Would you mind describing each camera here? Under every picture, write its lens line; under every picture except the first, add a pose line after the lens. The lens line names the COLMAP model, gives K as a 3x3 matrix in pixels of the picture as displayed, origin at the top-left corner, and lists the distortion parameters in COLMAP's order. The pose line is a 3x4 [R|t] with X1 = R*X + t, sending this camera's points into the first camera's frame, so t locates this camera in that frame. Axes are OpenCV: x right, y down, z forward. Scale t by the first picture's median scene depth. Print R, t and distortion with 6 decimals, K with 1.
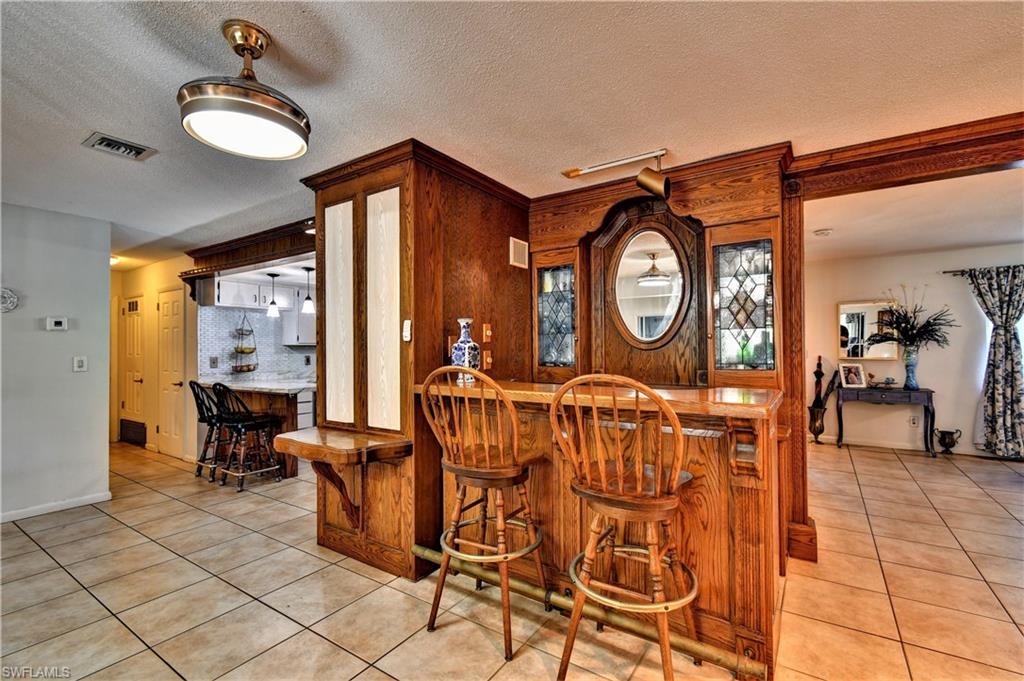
lens RADIAL K [[448.7, 0, 514.1], [0, 448.7, 340.6], [0, 0, 1]] dist [0.003815, -0.000093]
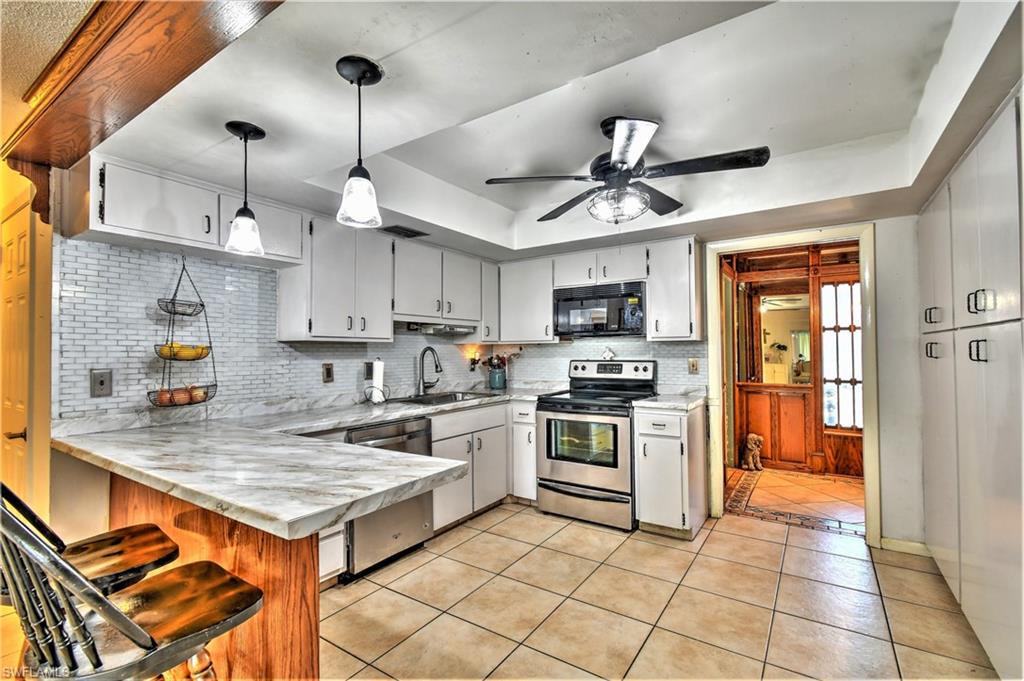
lens RADIAL K [[448.7, 0, 512.5], [0, 448.7, 341.1], [0, 0, 1]] dist [0.003815, -0.000093]
pose [[0.999999, 0.001021, -0.001127, -0.300587], [-0.001023, 0.999999, -0.000956, 0.011413], [0.001126, 0.000957, 0.999999, 0.594699]]
